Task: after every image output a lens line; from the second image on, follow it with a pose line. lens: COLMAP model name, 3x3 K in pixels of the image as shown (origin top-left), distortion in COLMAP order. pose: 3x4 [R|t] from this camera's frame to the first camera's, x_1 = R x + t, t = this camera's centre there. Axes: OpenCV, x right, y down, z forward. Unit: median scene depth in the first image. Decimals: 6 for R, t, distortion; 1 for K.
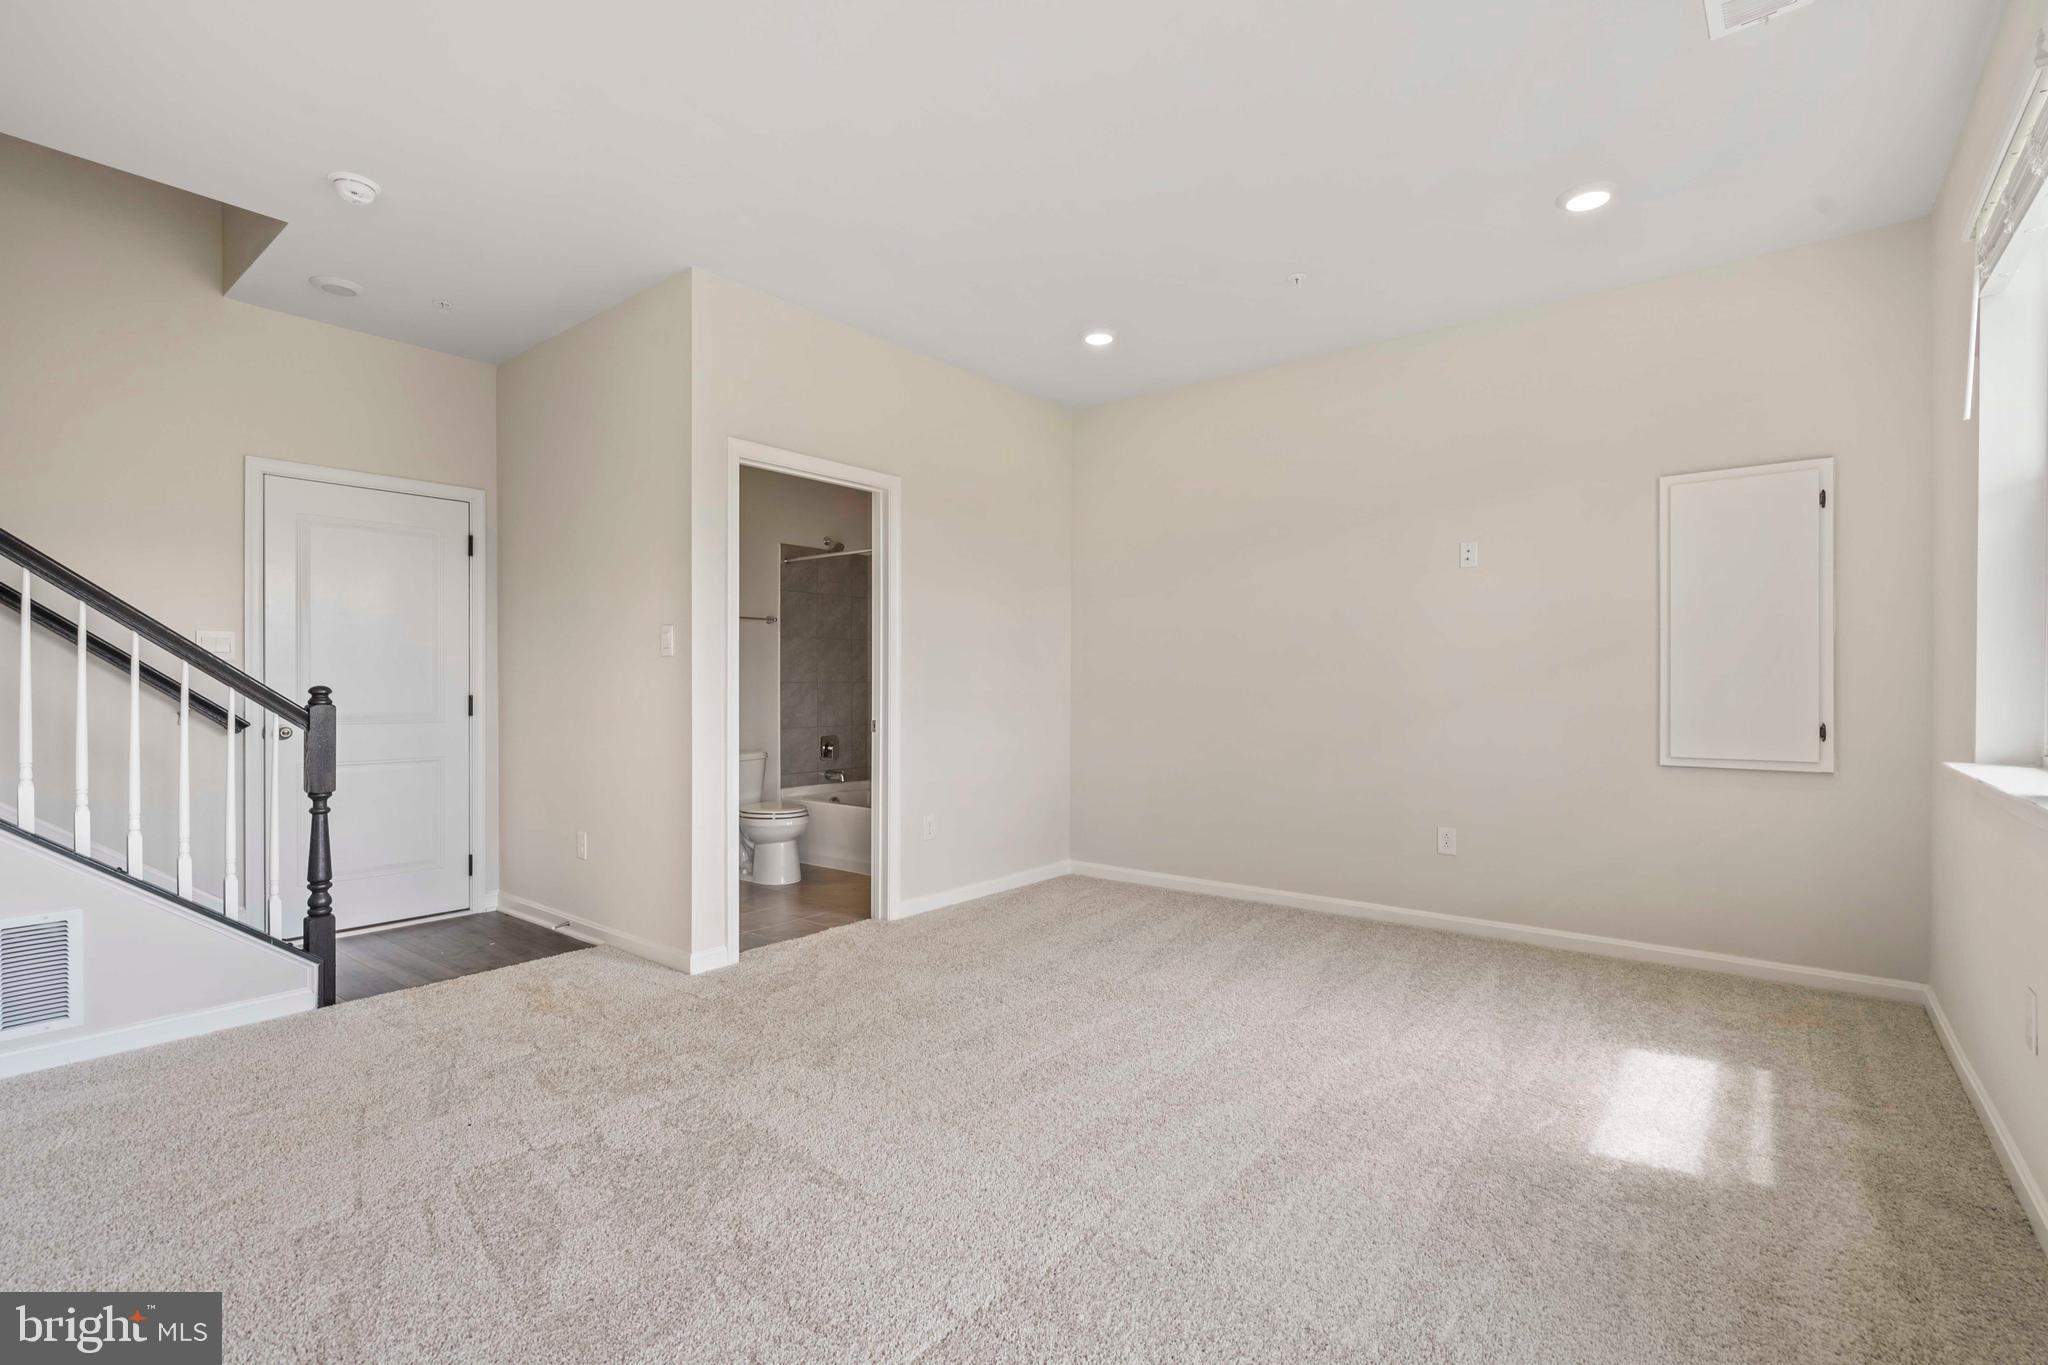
lens RADIAL K [[940.3, 0, 1016.9], [0, 940.3, 684.1], [0, 0, 1]] dist [-0.002592, 0.000392]
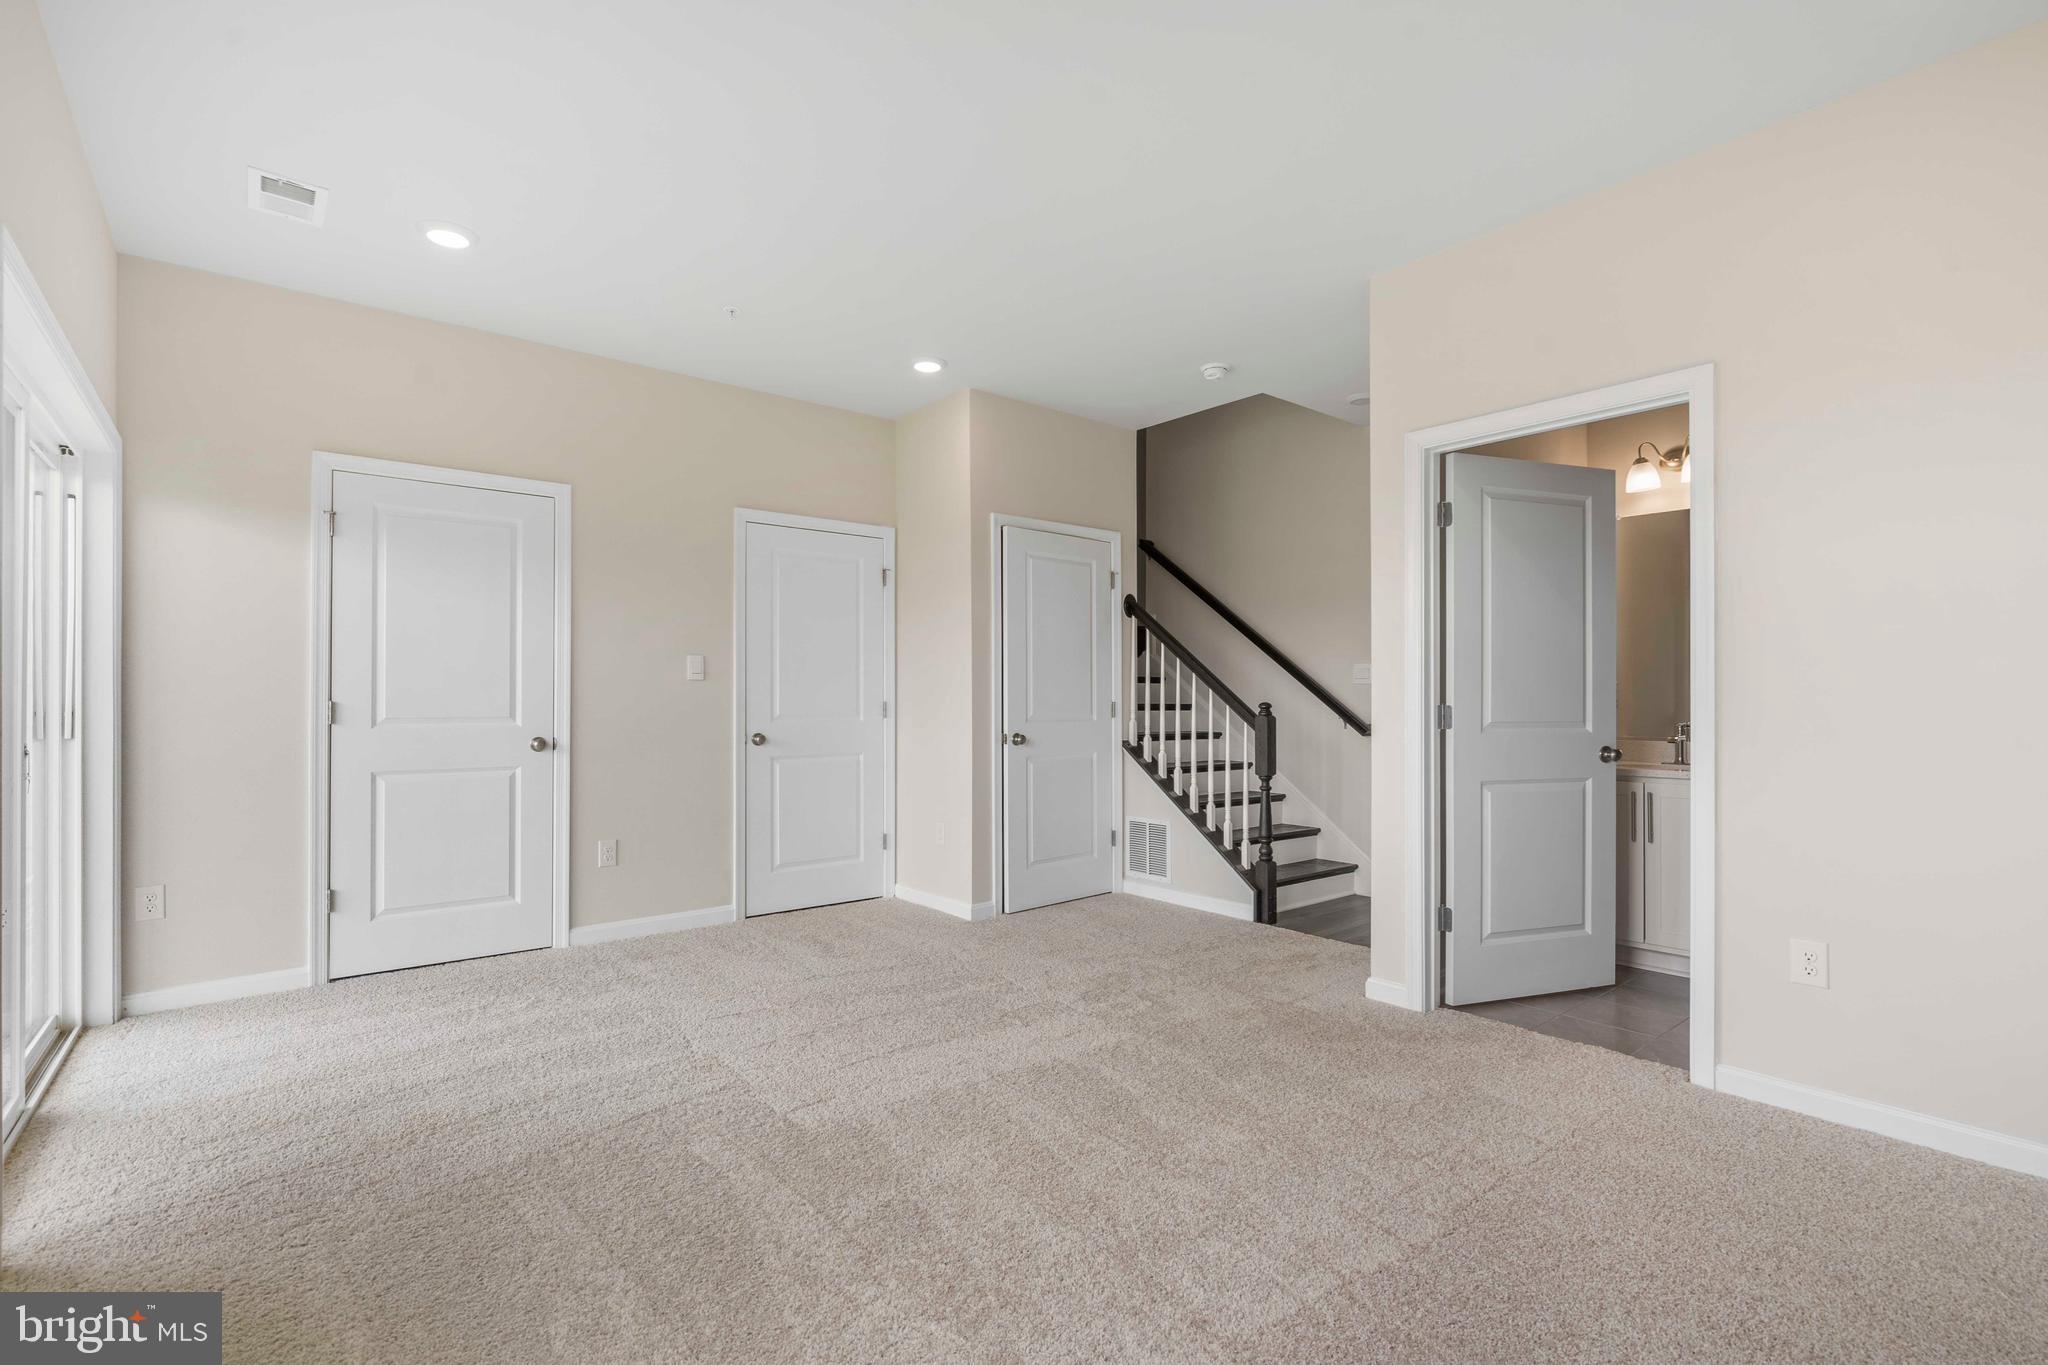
lens RADIAL K [[940.3, 0, 1017.8], [0, 940.3, 693.2], [0, 0, 1]] dist [-0.002592, 0.000392]
pose [[-0.212026, -0.007626, -0.977234, 0.814790], [-0.004732, 0.999966, -0.006777, 0.001172], [0.977253, 0.003187, -0.212055, 1.006643]]
